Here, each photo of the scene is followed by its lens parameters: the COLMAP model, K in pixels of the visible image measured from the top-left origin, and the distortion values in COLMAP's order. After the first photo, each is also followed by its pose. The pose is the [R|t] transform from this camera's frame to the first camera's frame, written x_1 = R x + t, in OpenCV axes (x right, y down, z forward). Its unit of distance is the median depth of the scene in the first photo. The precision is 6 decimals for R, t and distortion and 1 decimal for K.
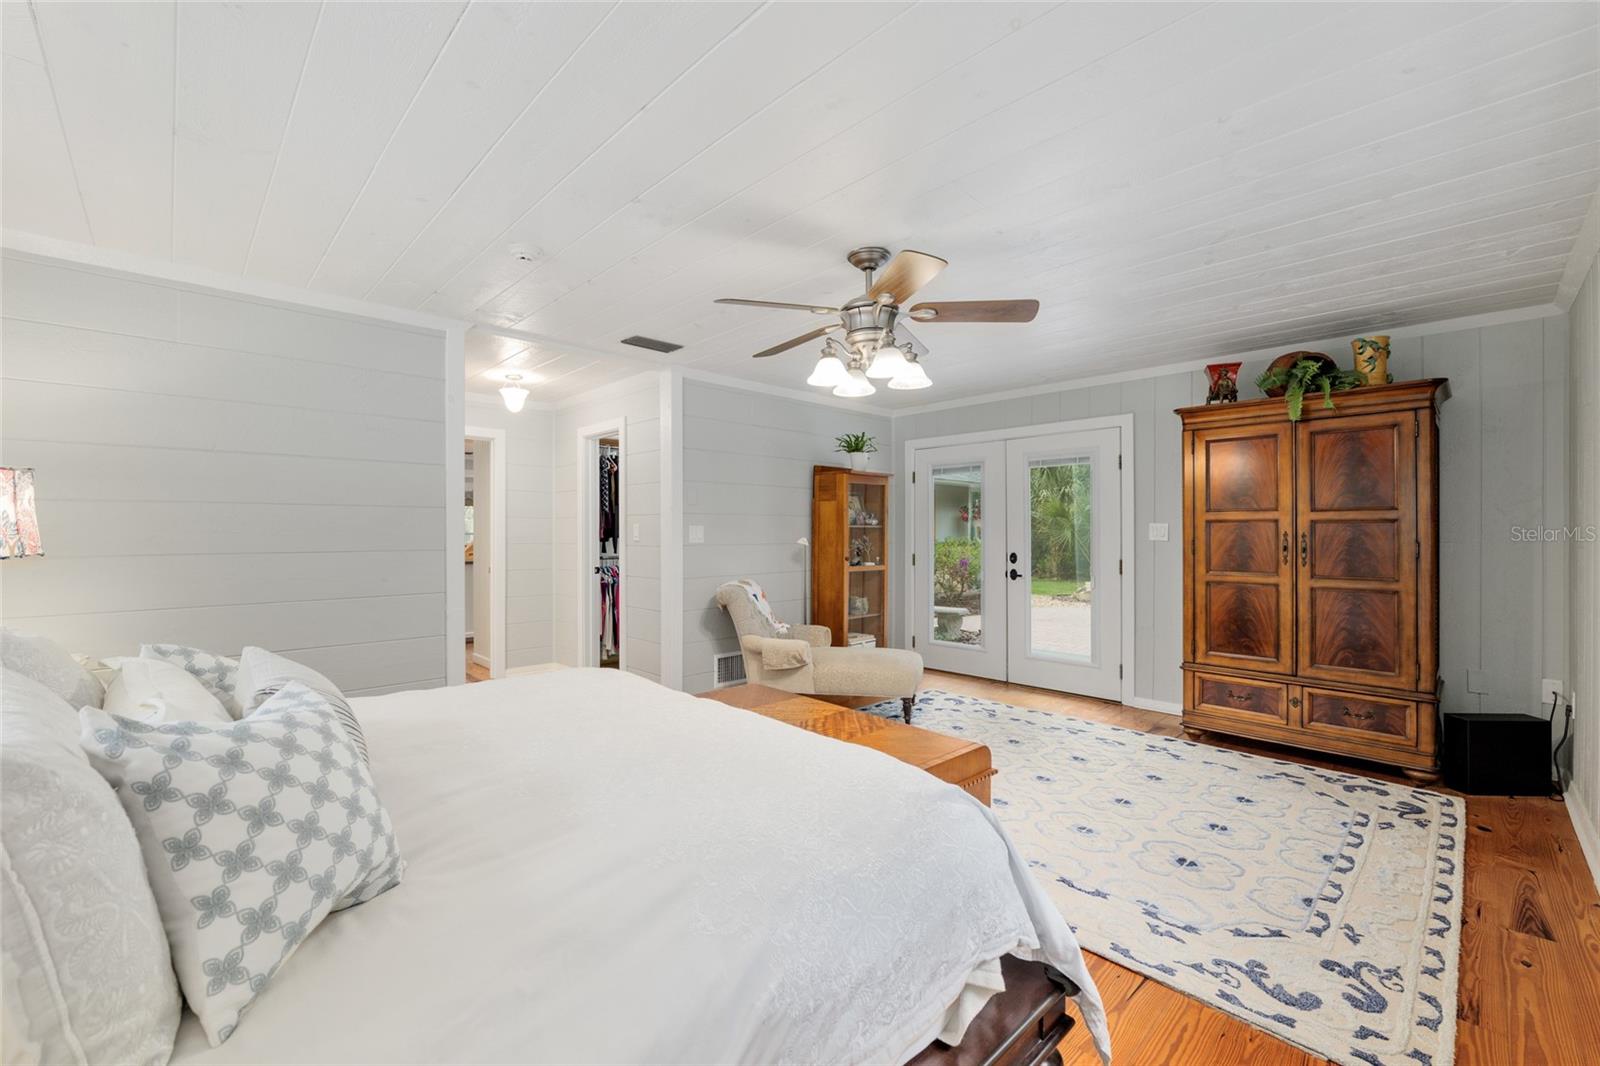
lens RADIAL K [[645.8, 0, 807.4], [0, 645.8, 531.8], [0, 0, 1]] dist [-0.000746, 0.000155]
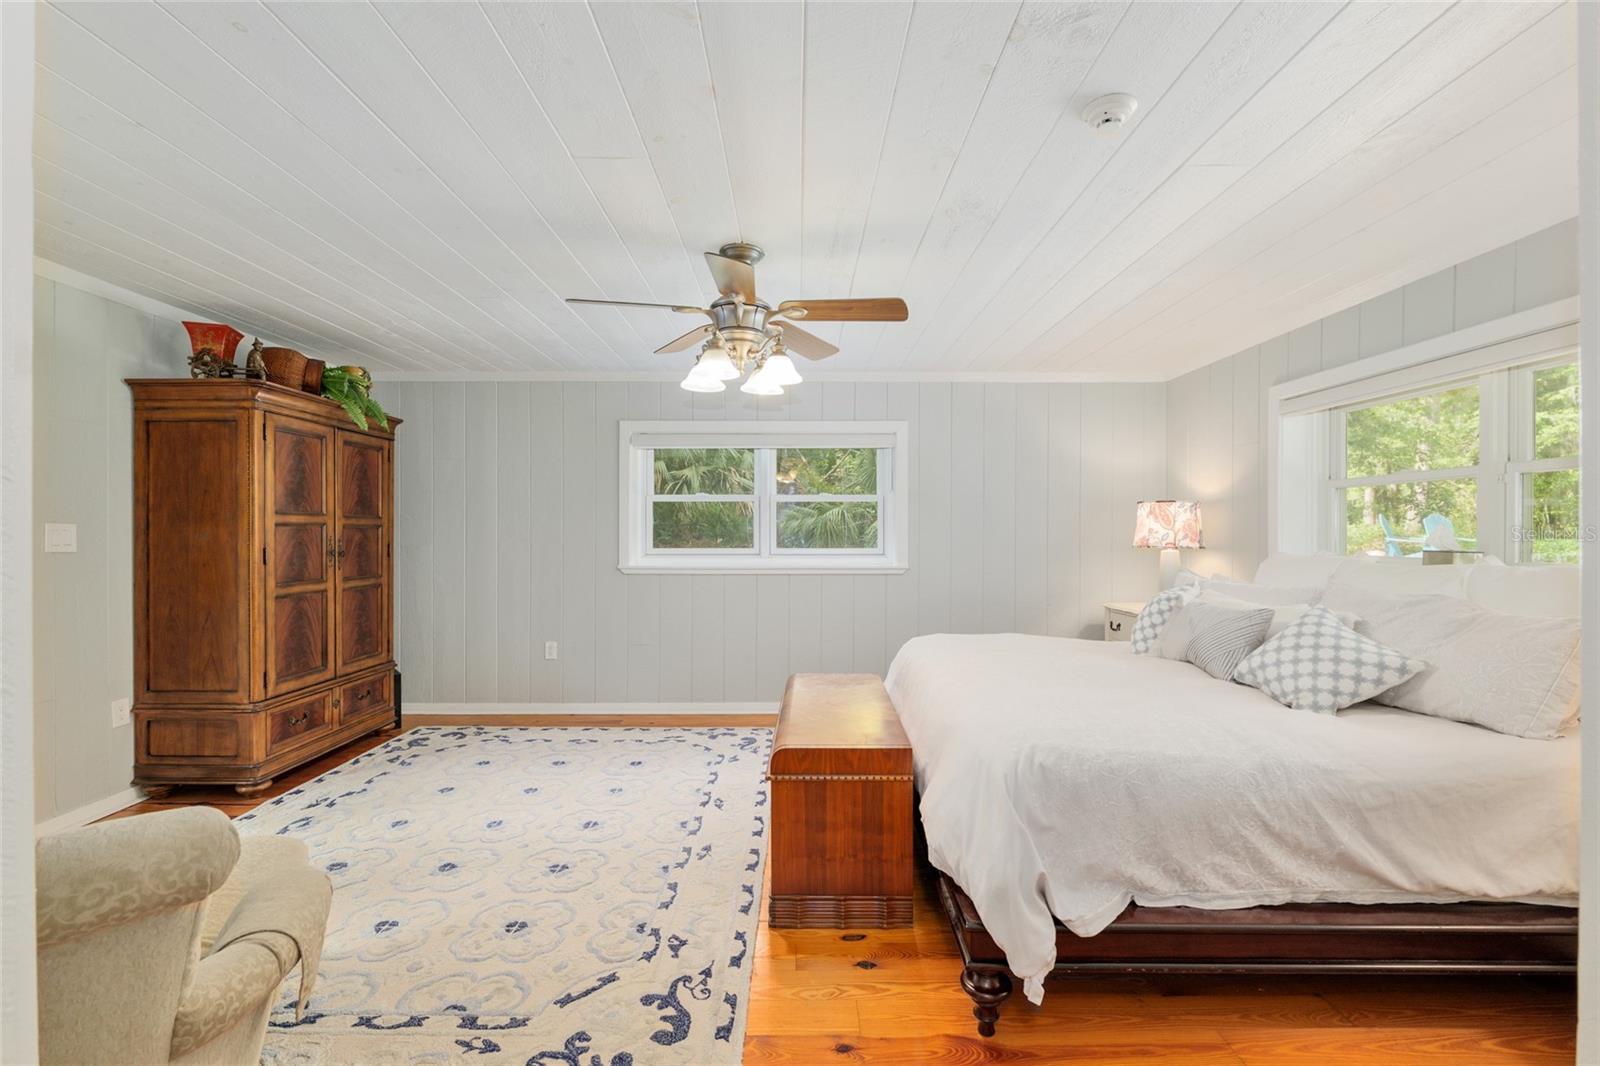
lens RADIAL K [[688.8, 0, 793.8], [0, 688.8, 530.9], [0, 0, 1]] dist [-0.005092, 0.000065]
pose [[-0.695070, 0.001880, 0.718940, -0.578662], [0.003886, 0.999992, 0.001142, -0.007118], [-0.718932, 0.003588, -0.695071, 1.364365]]
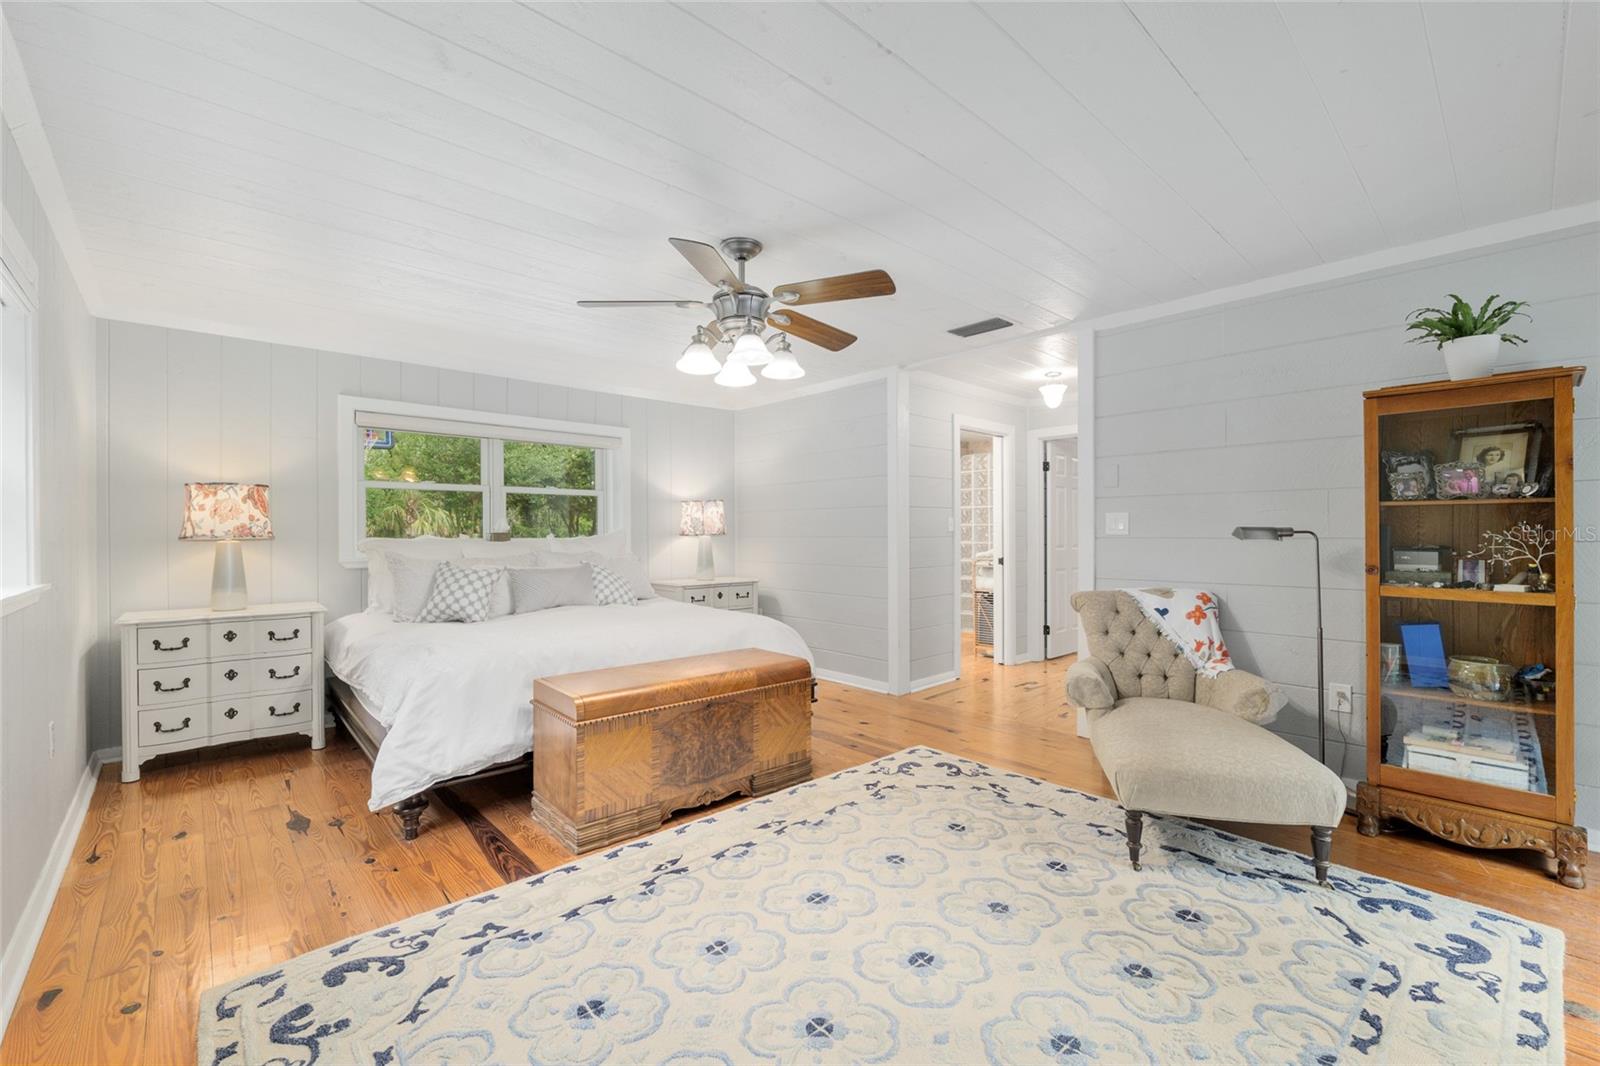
lens RADIAL K [[688.8, 0, 811.6], [0, 688.8, 535.7], [0, 0, 1]] dist [-0.005092, 0.000065]
pose [[-0.026518, 0.002288, -0.999646, 0.958680], [0.000948, 0.999997, 0.002264, 0.023202], [0.999648, -0.000888, -0.026520, 0.932979]]
